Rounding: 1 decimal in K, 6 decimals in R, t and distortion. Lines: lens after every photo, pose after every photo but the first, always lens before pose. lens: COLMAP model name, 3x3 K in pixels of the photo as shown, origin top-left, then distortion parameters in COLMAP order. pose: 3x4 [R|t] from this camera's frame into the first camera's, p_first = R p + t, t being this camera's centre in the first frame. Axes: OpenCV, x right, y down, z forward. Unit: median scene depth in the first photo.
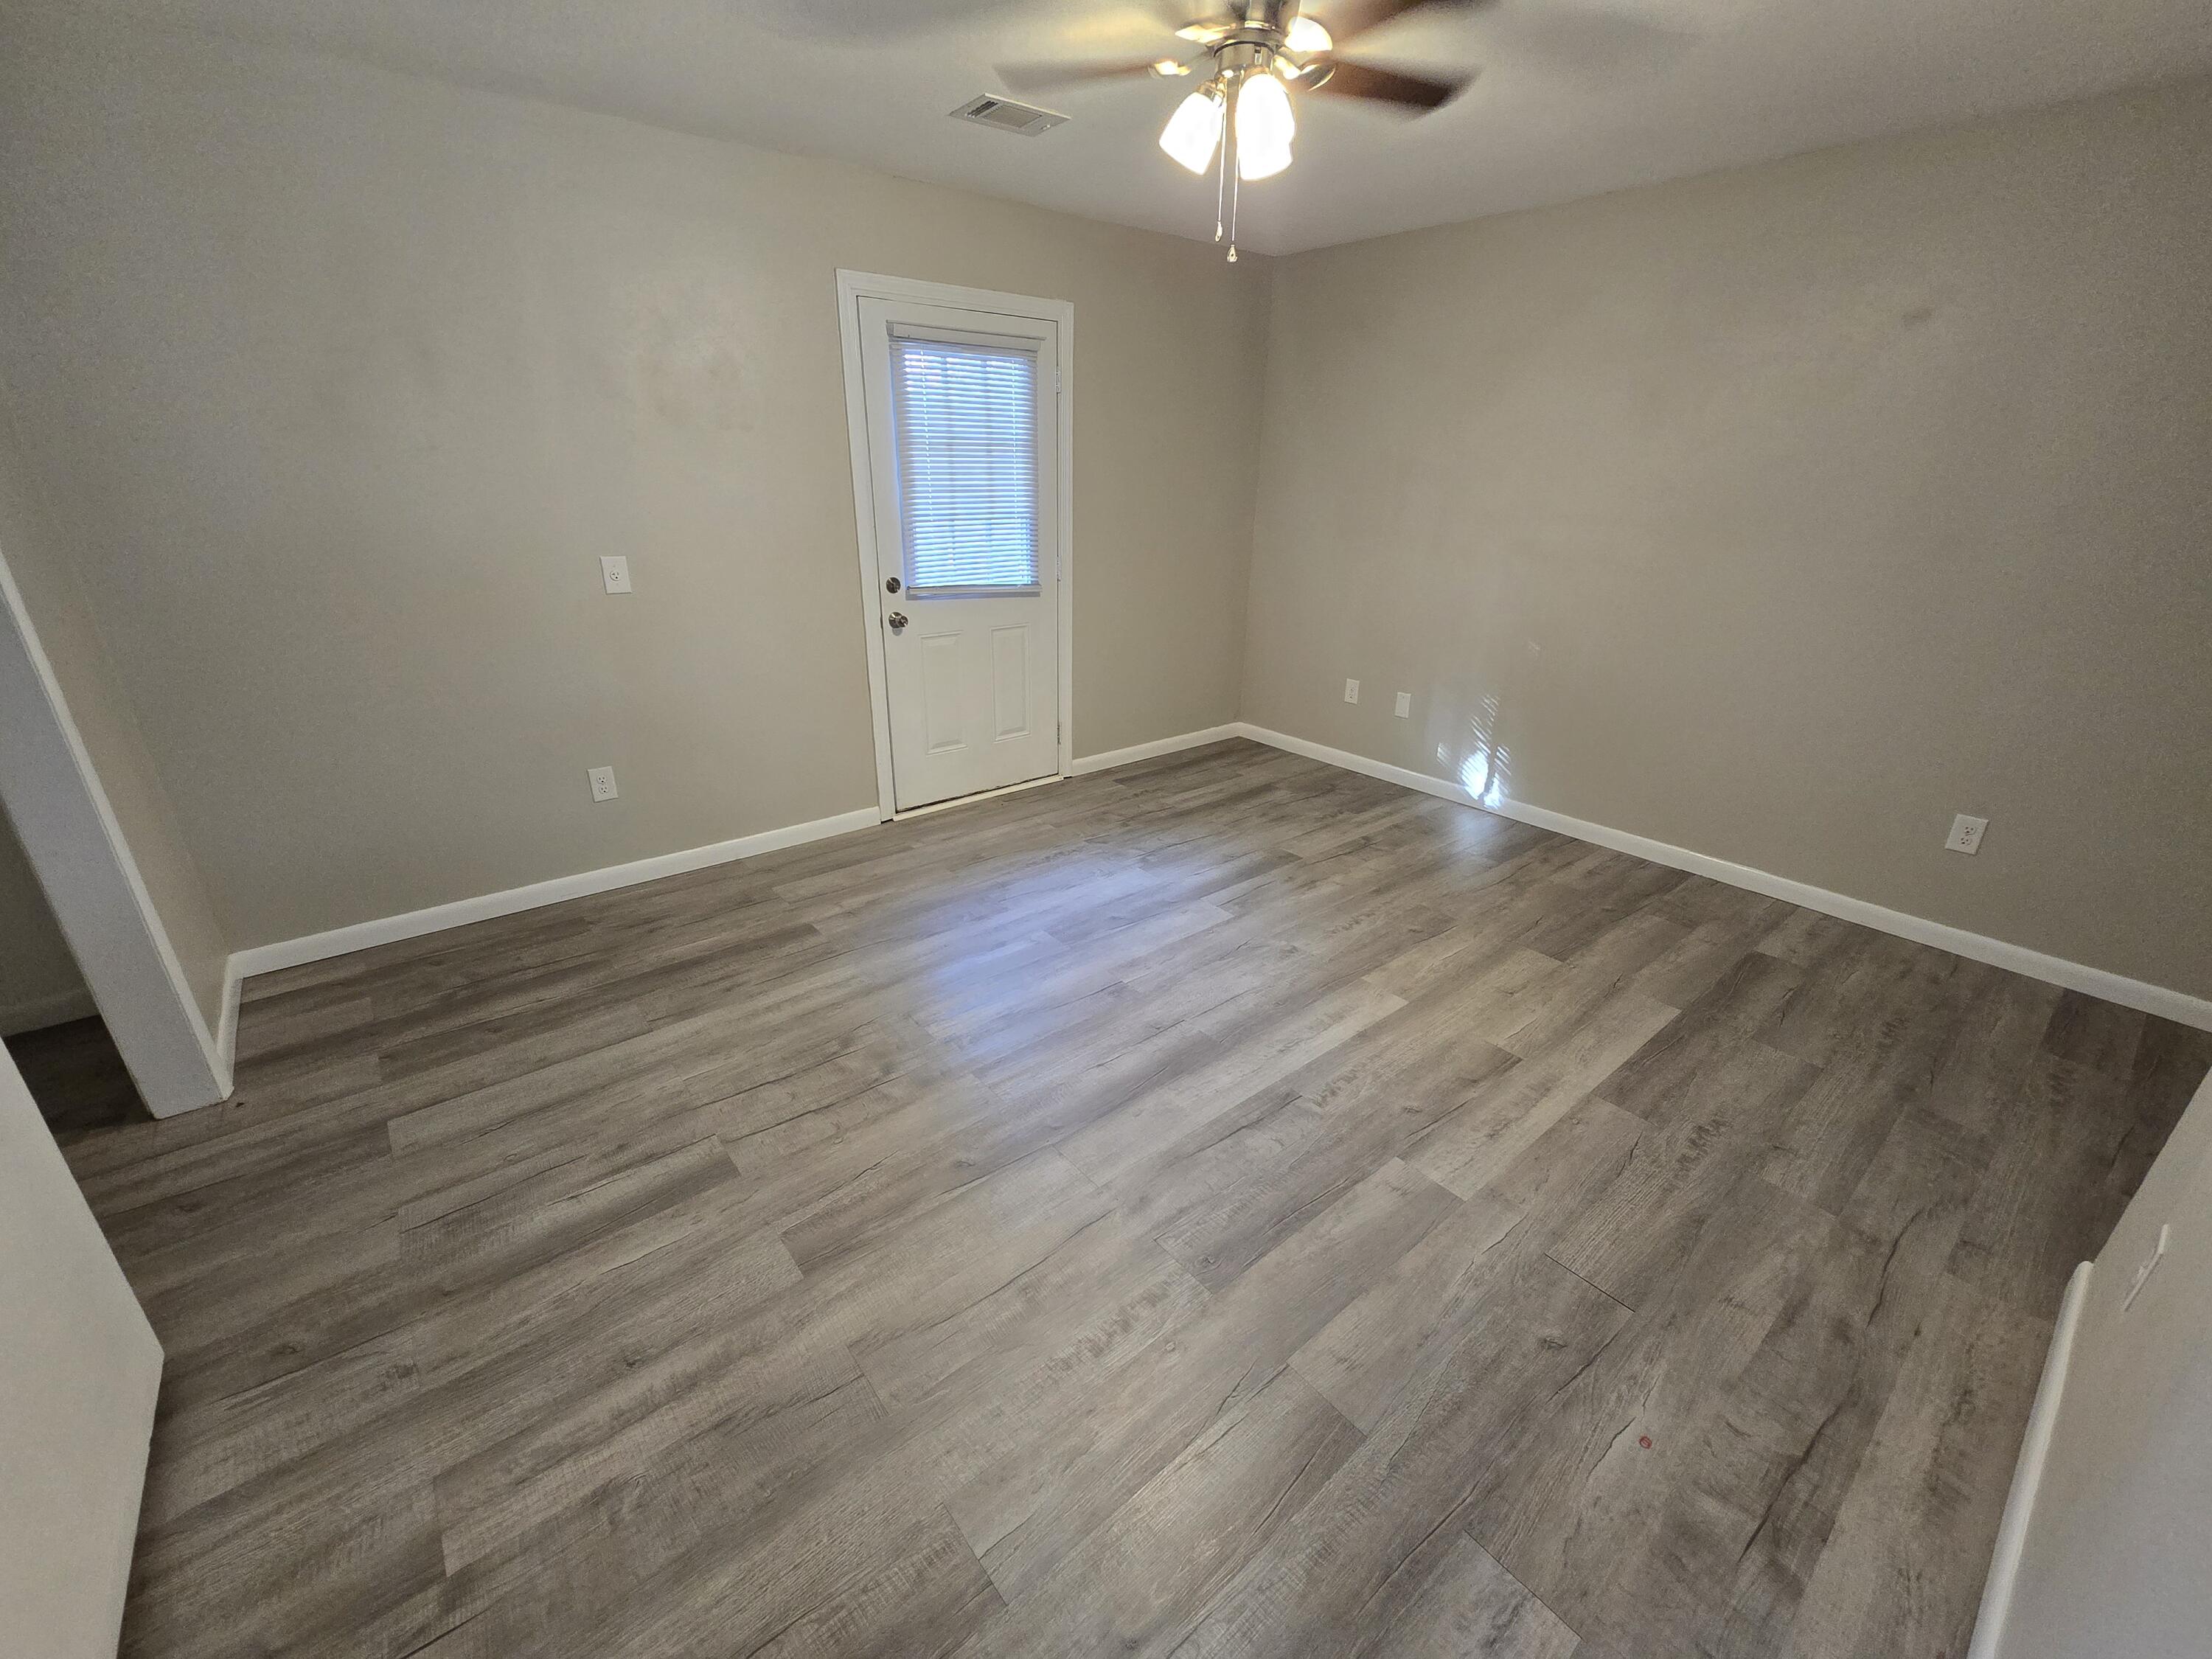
lens RADIAL K [[904.3, 0, 1101.7], [0, 904.3, 836.2], [0, 0, 1]] dist [-0.001533, 0.001247]
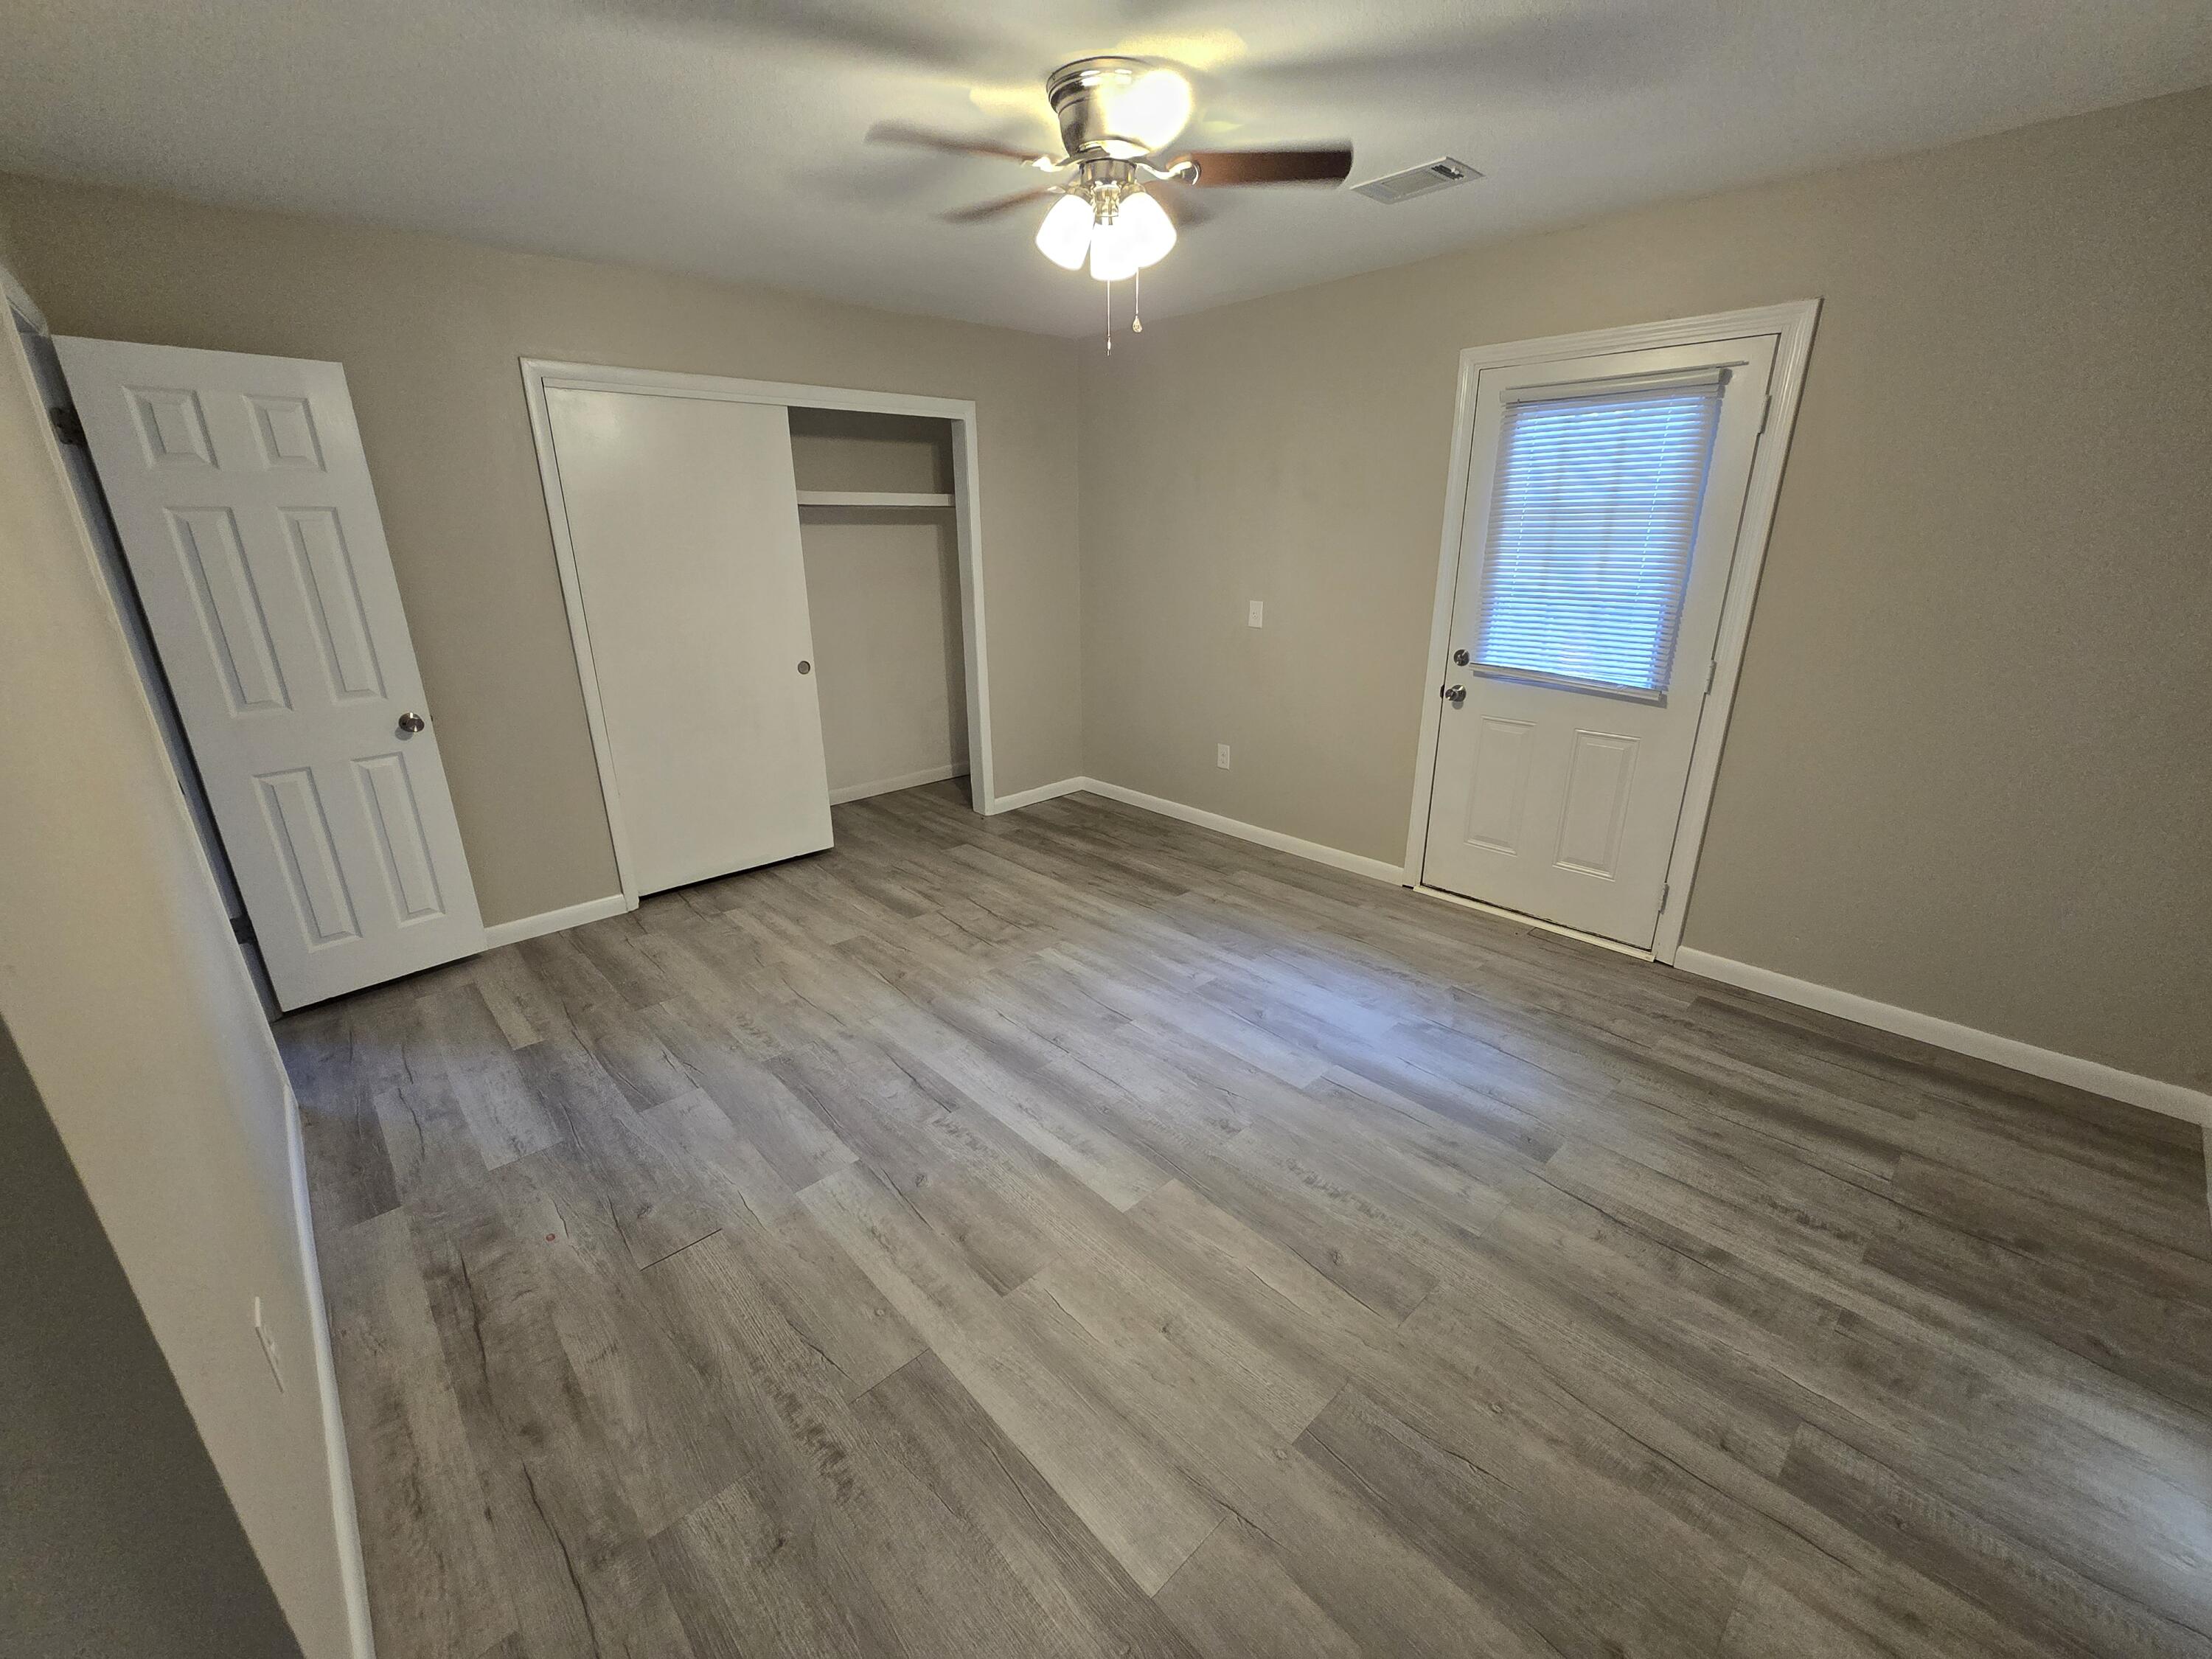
lens RADIAL K [[904.3, 0, 1101.7], [0, 904.3, 836.2], [0, 0, 1]] dist [-0.001533, 0.001247]
pose [[0.061971, 0.316034, -0.946722, 1.039907], [-0.369831, 0.888294, 0.272321, -0.332714], [0.927030, 0.333251, 0.171927, 0.785741]]
